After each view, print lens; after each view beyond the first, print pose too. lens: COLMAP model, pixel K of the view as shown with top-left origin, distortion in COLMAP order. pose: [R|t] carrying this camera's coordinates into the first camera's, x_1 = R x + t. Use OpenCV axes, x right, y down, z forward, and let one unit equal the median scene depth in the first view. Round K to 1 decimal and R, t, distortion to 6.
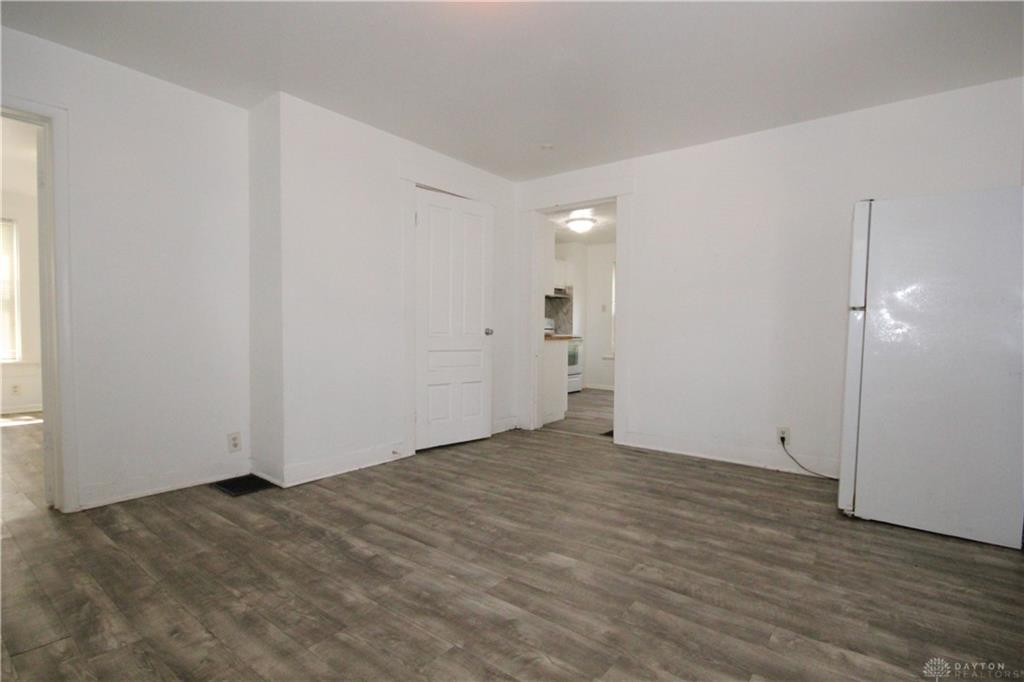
lens RADIAL K [[500.5, 0, 512.0], [0, 500.5, 341.0], [0, 0, 1]] dist [-0.003416, -0.000453]
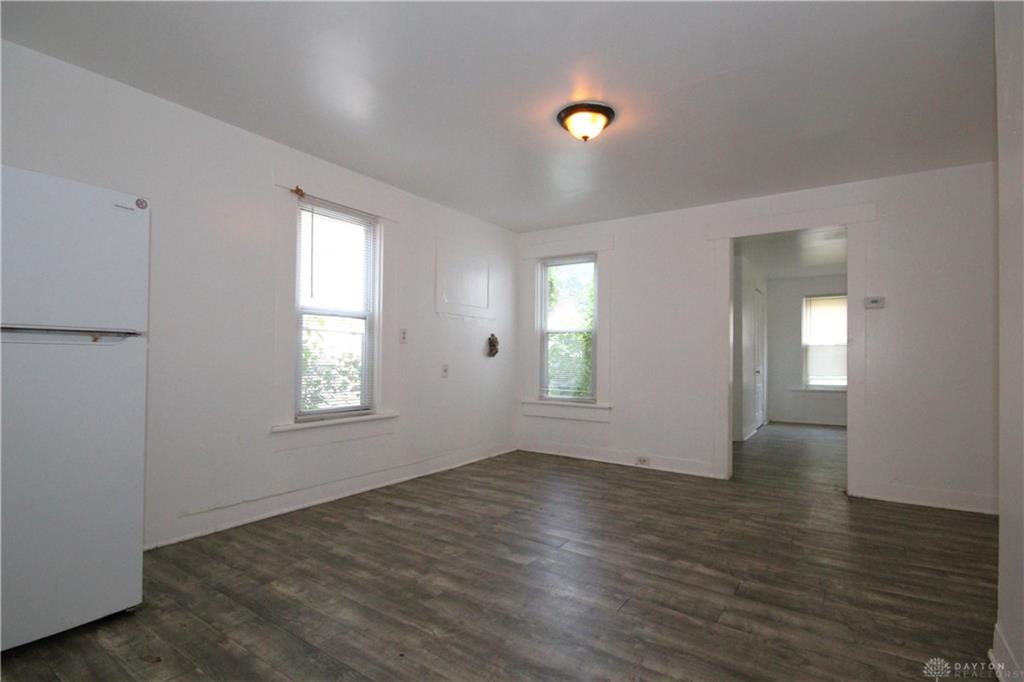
lens RADIAL K [[488.3, 0, 520.1], [0, 488.3, 348.5], [0, 0, 1]] dist [-0.003267, -0.000855]
pose [[-0.997432, -0.021608, -0.068277, 0.162097], [-0.022005, 0.999745, 0.005076, -0.063946], [0.068150, 0.006566, -0.997653, 1.891586]]
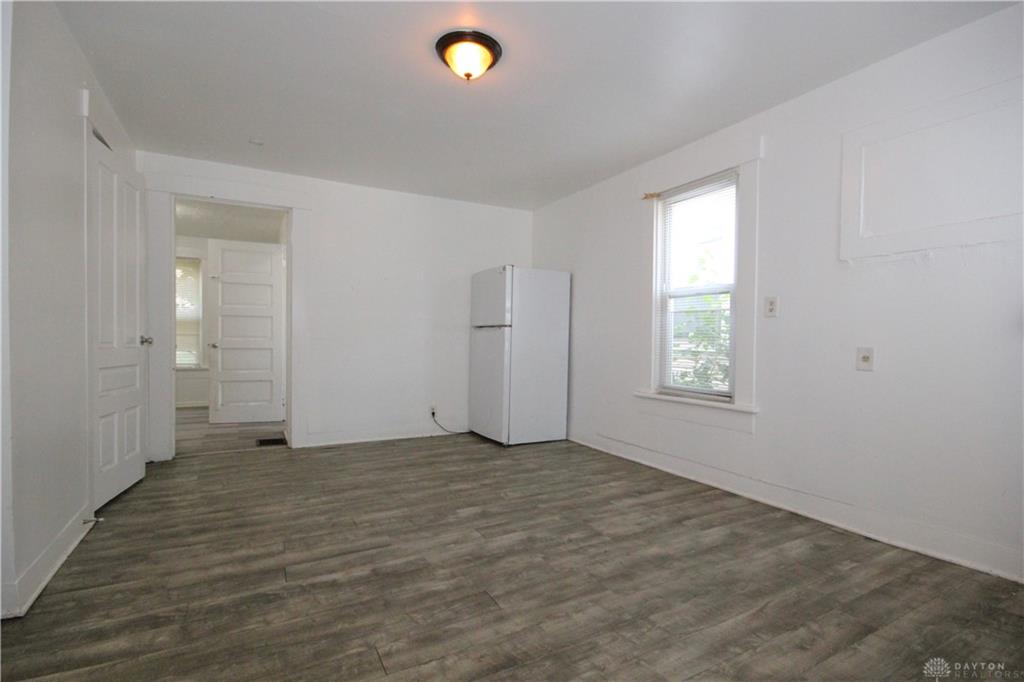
lens RADIAL K [[488.3, 0, 520.1], [0, 488.3, 348.5], [0, 0, 1]] dist [-0.003267, -0.000855]
pose [[0.386789, -0.023506, 0.921868, -0.920800], [0.016165, 0.999694, 0.018708, -0.019085], [-0.922026, 0.007665, 0.387051, 0.316423]]
